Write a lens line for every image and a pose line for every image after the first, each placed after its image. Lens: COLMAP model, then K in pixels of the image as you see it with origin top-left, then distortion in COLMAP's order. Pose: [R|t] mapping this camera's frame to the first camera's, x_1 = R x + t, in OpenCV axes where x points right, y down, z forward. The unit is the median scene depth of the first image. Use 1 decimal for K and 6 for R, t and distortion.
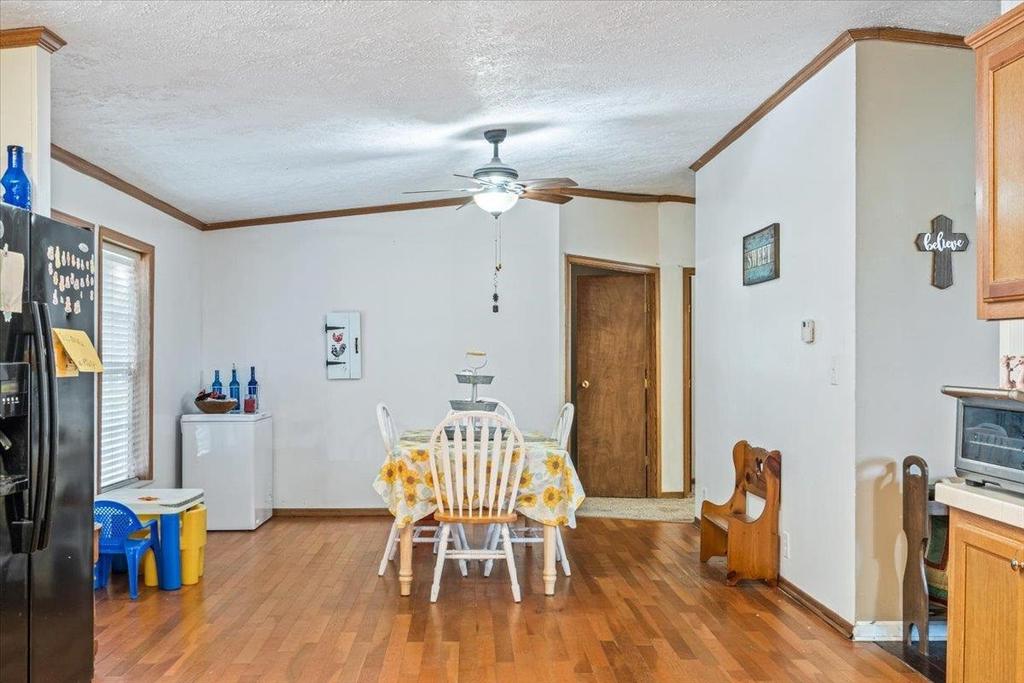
lens RADIAL K [[1015.8, 0, 512.0], [0, 1015.8, 341.5], [0, 0, 1]] dist [-0.001616, 0.002231]
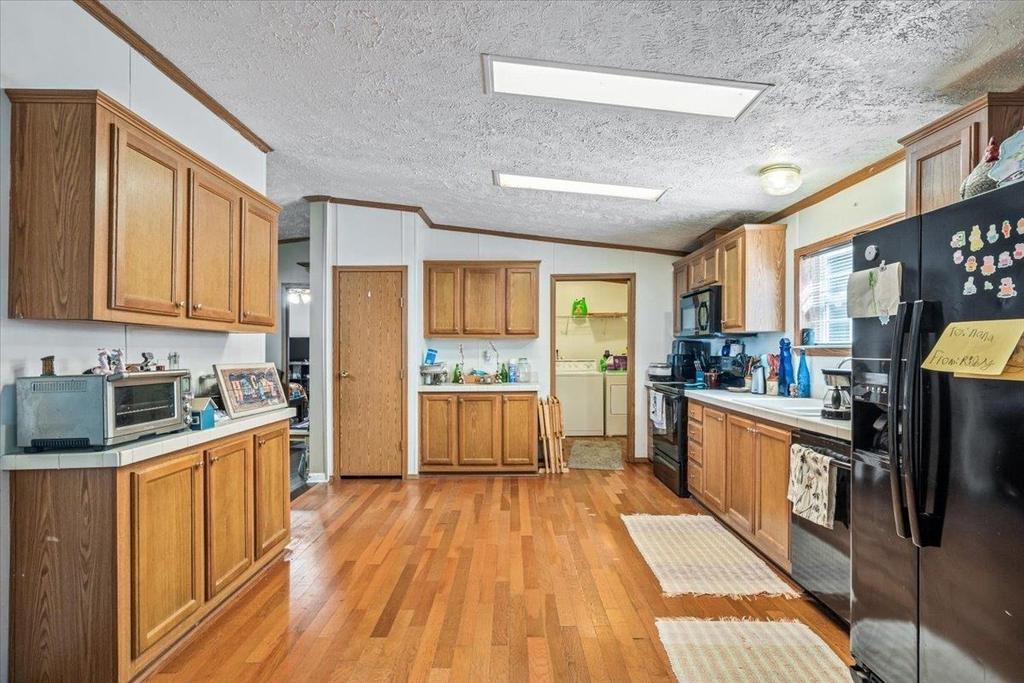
lens RADIAL K [[506.4, 0, 508.6], [0, 506.4, 341.3], [0, 0, 1]] dist [-0.002153, -0.000404]
pose [[-0.998368, -0.004634, 0.056920, -0.030584], [-0.006685, 0.999333, -0.035898, 0.008808], [-0.056716, -0.036220, -0.997733, 0.572094]]
